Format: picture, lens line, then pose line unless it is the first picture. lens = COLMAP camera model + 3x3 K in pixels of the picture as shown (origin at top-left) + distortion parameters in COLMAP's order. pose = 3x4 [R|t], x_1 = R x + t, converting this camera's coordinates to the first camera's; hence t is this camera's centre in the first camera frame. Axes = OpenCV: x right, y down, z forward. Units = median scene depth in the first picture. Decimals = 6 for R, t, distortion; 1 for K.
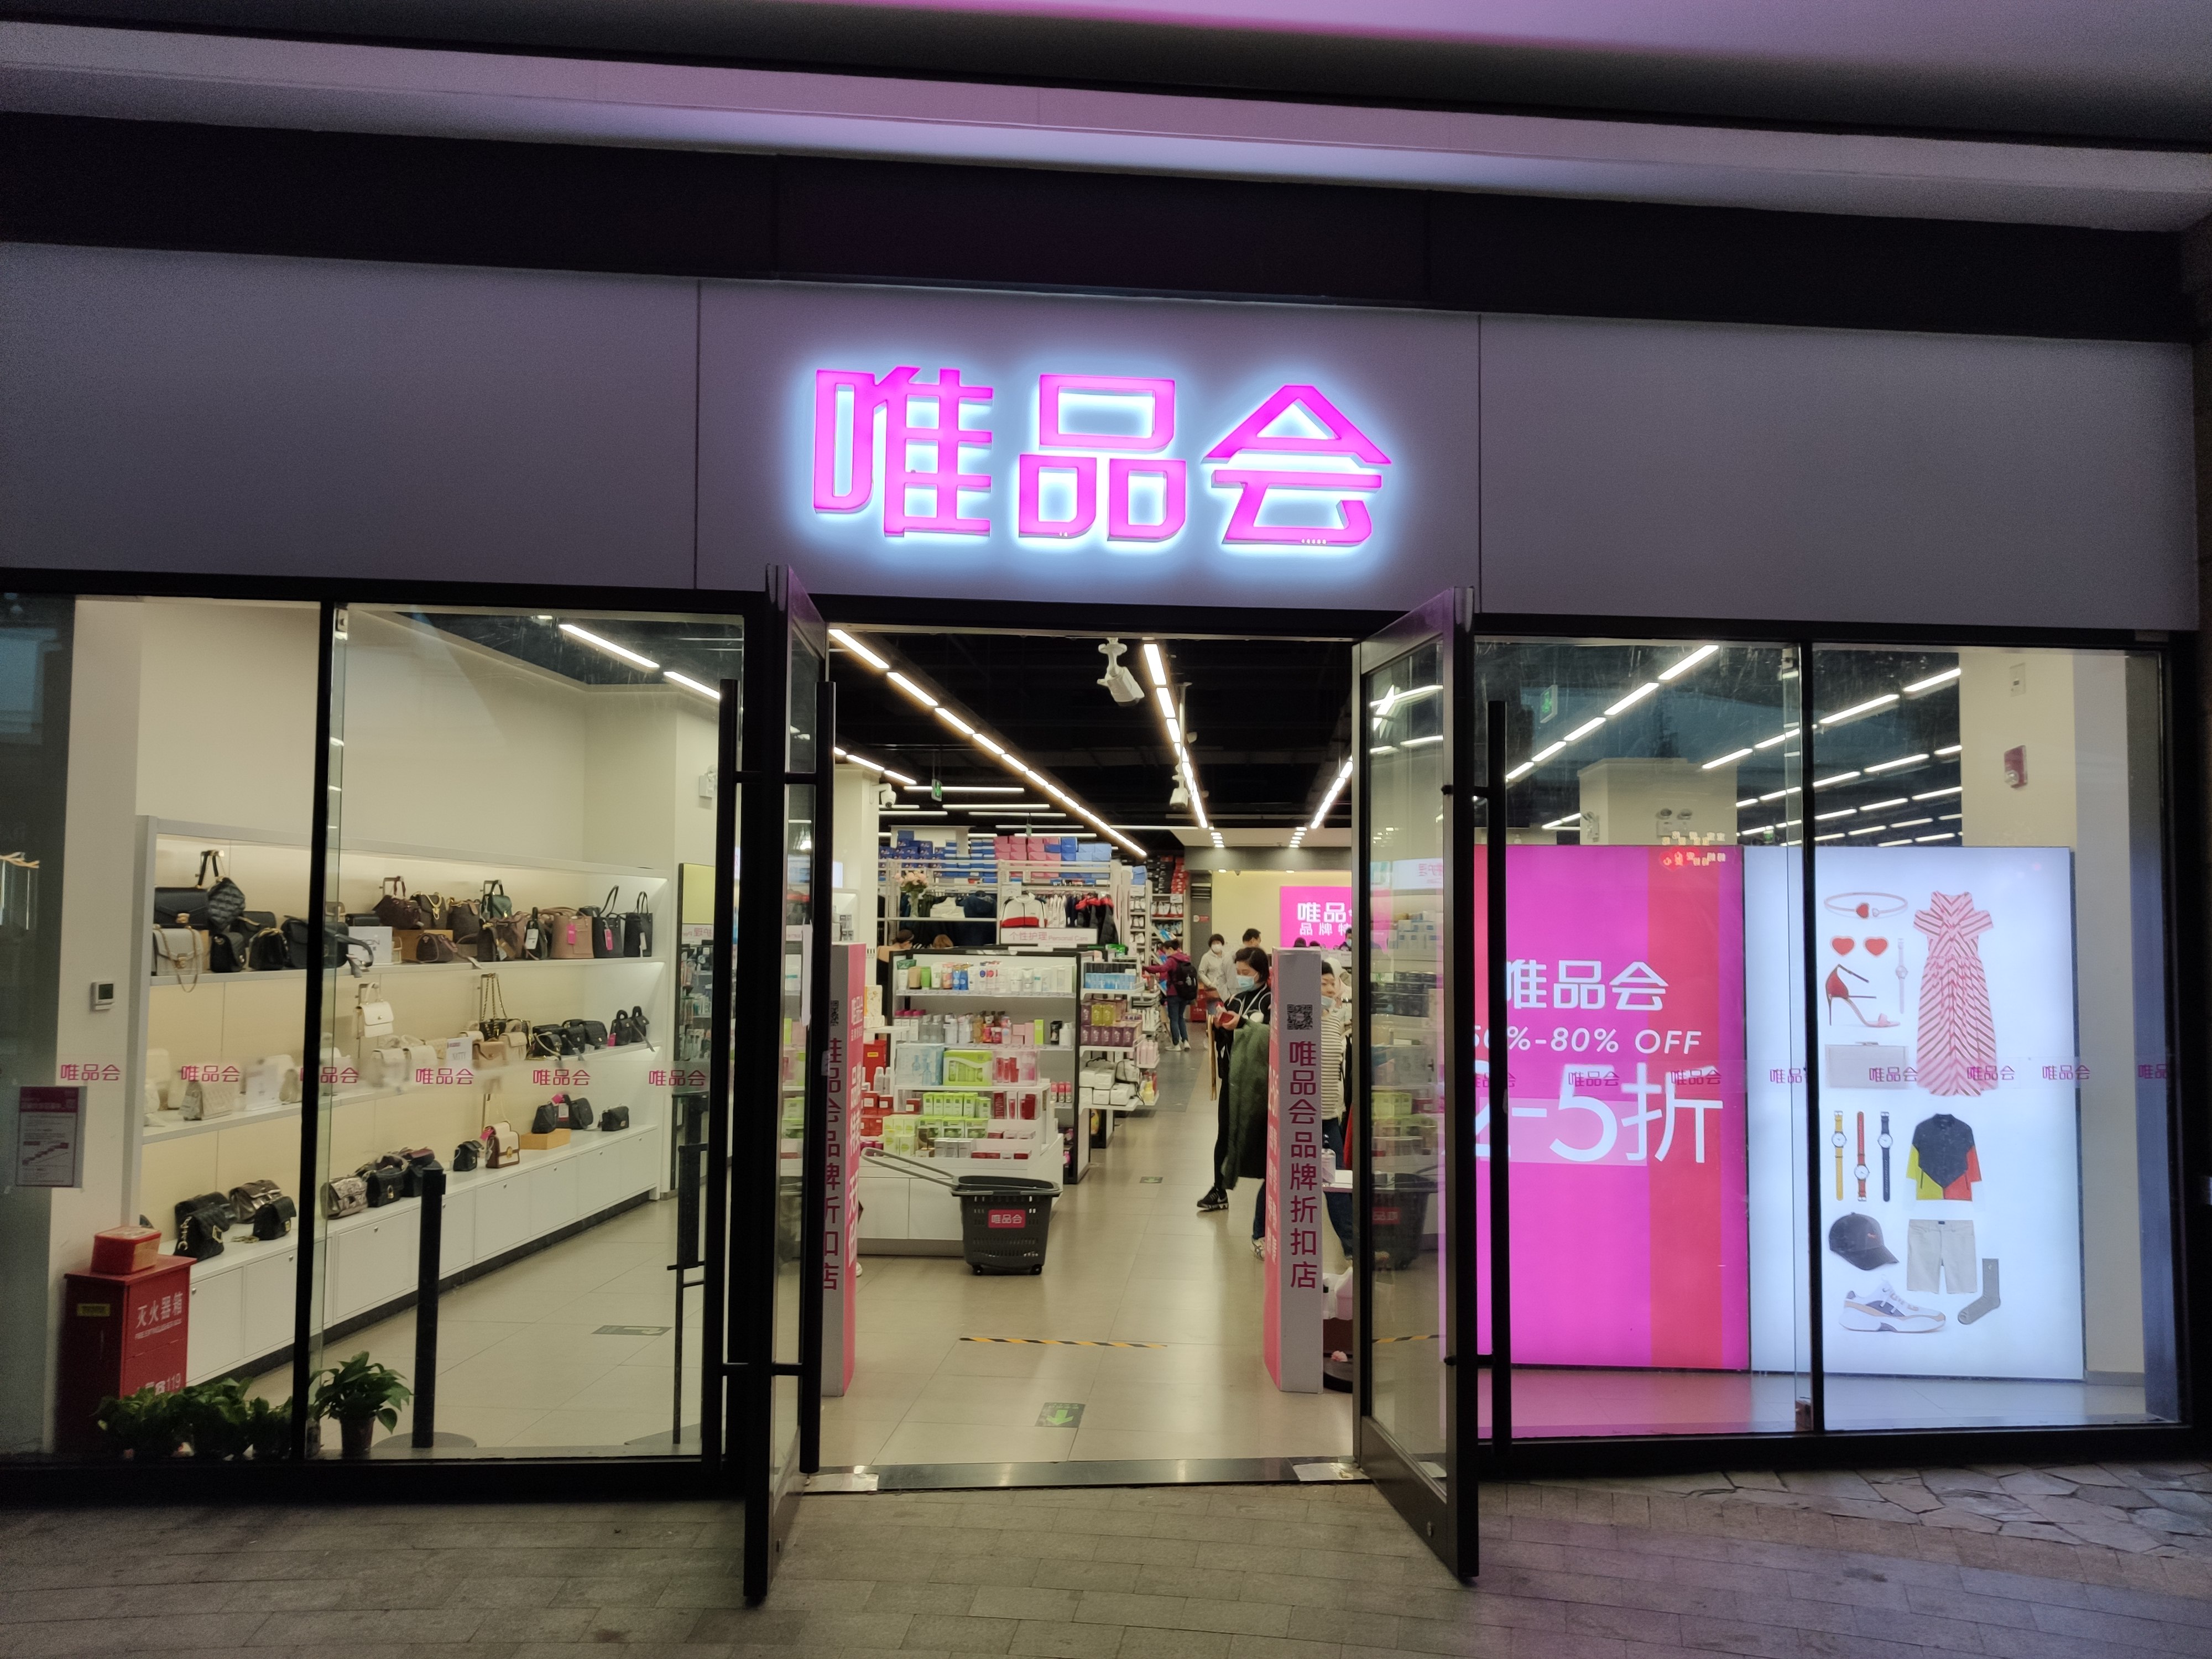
lens RADIAL K [[1660.1, 0, 1103.2], [0, 1660.1, 826.7], [0, 0, 1]] dist [0.016534, -0.000526]
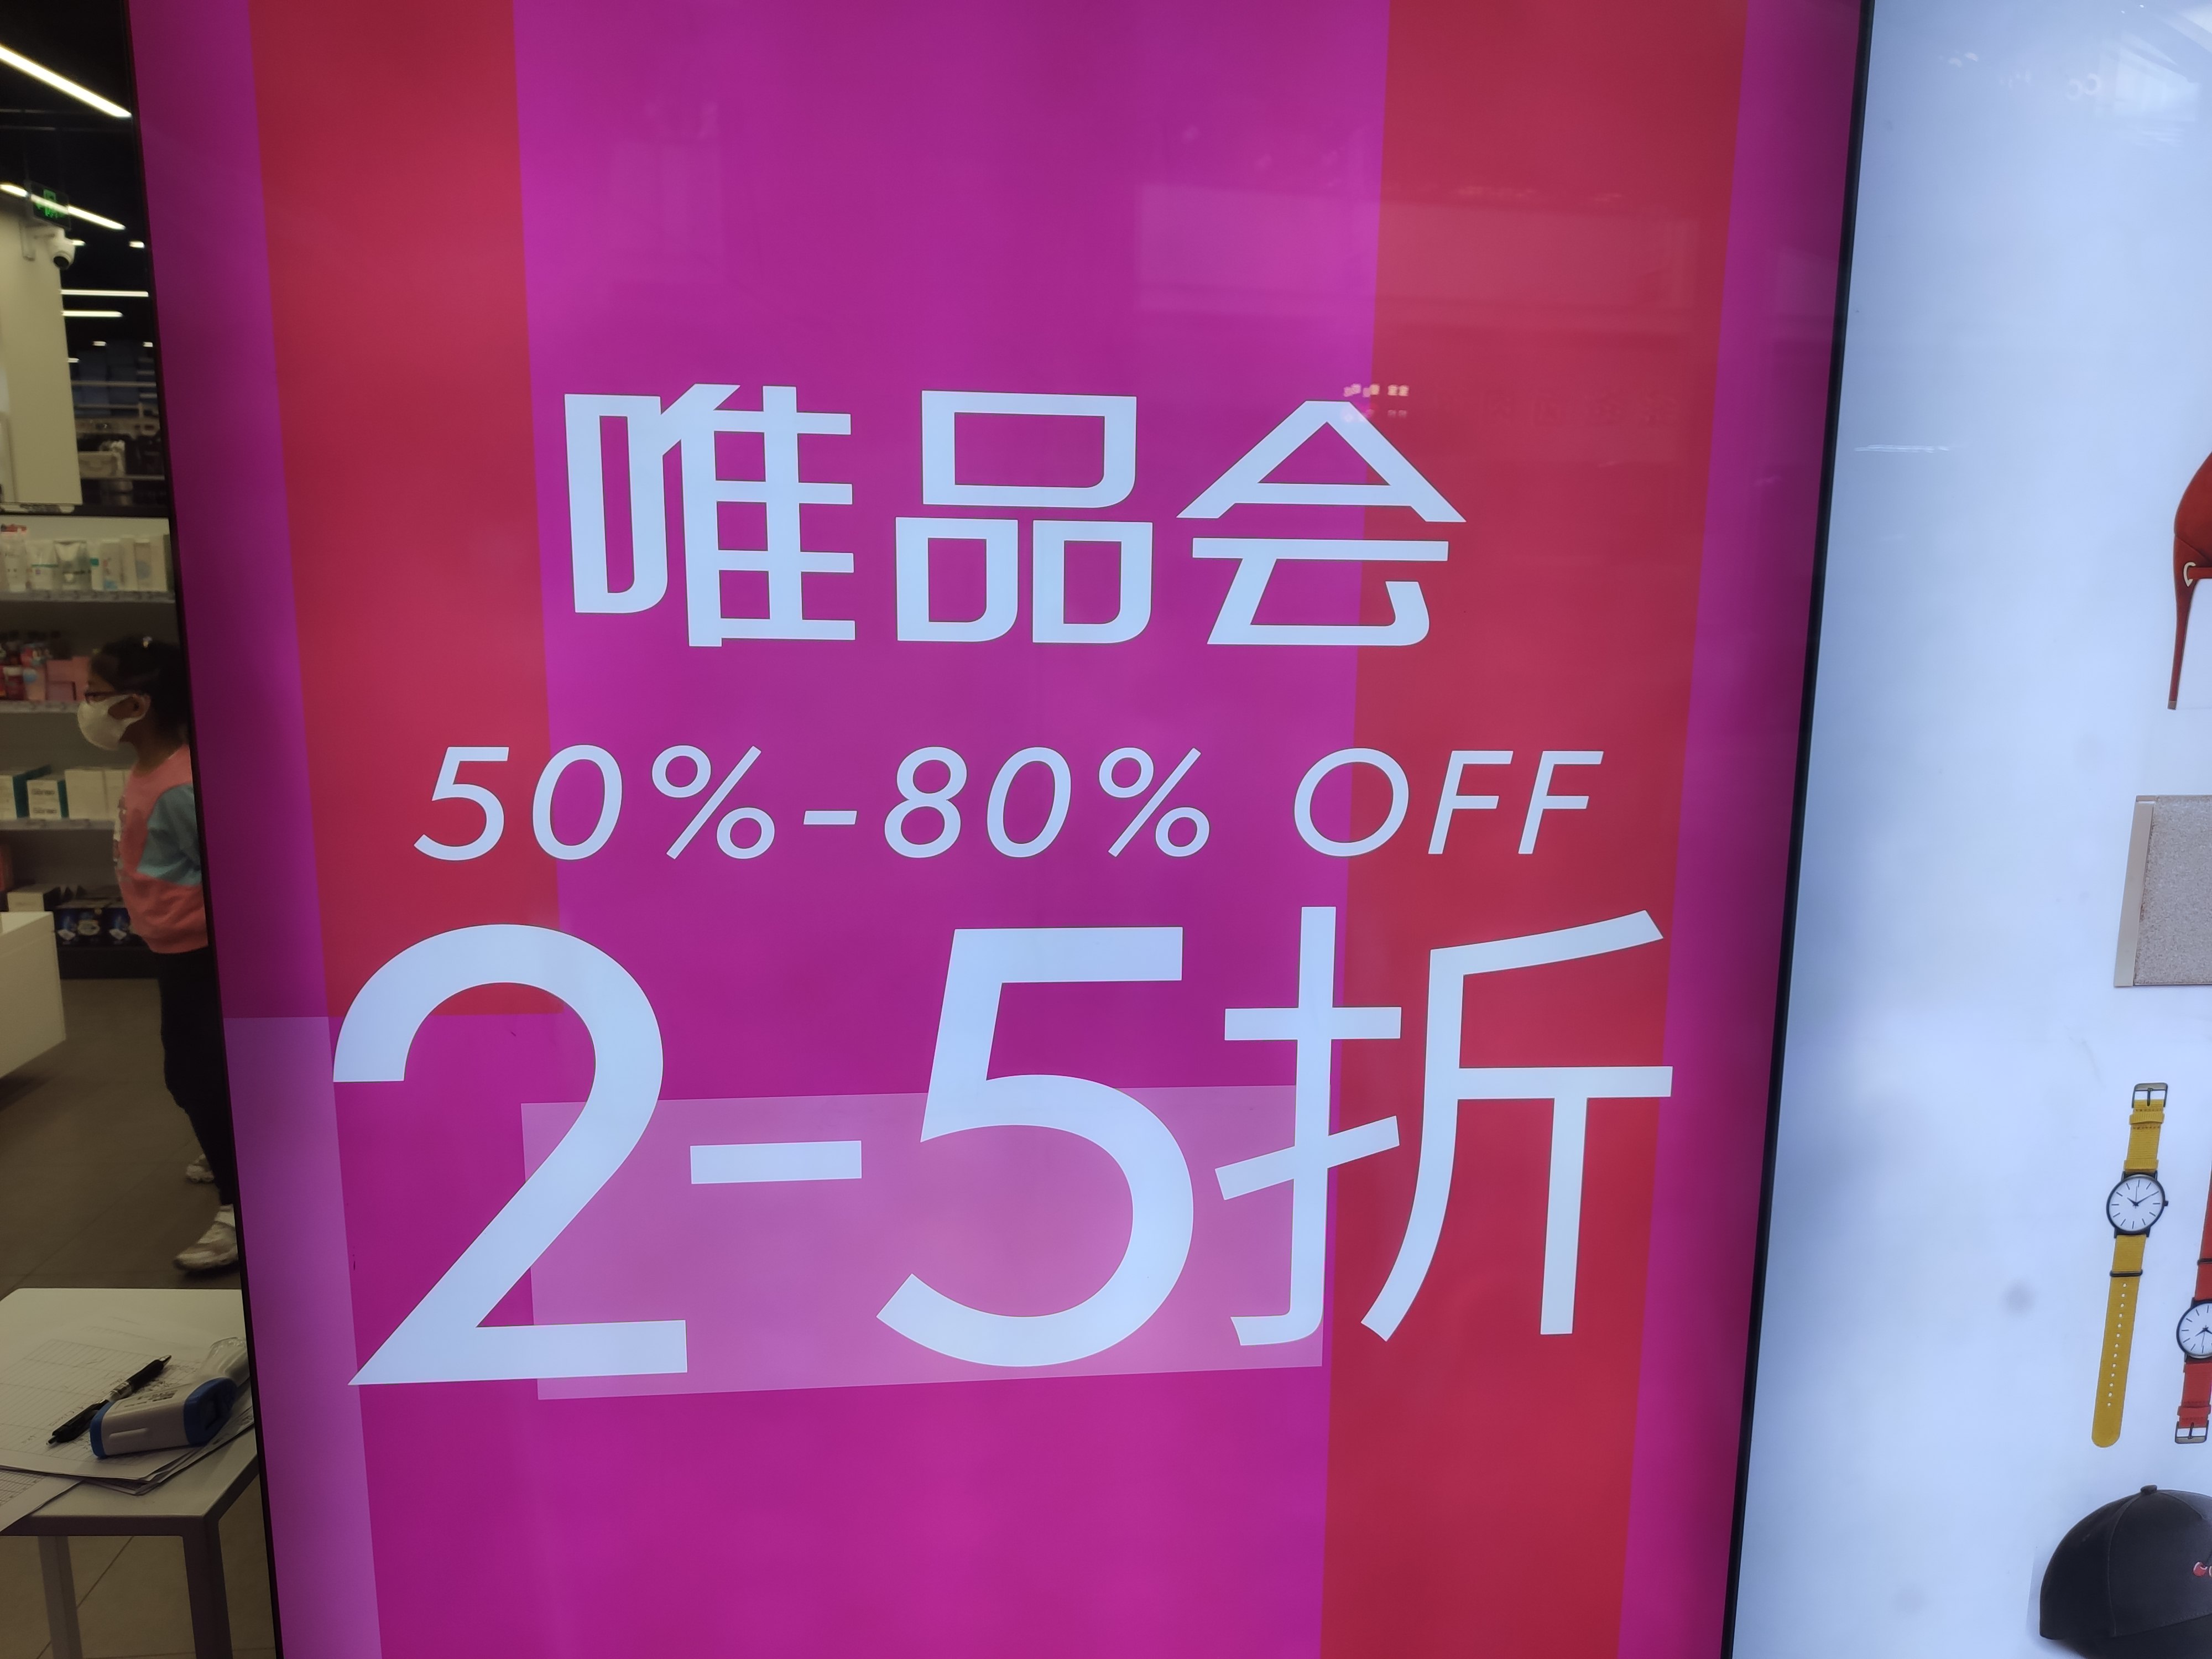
lens RADIAL K [[1660.1, 0, 1104.1], [0, 1660.1, 833.0], [0, 0, 1]] dist [0.016534, -0.000526]
pose [[0.981524, -0.036330, 0.187860, 0.259181], [-0.010065, 0.970647, 0.240296, 0.084378], [-0.191076, -0.237747, 0.952348, 0.811370]]
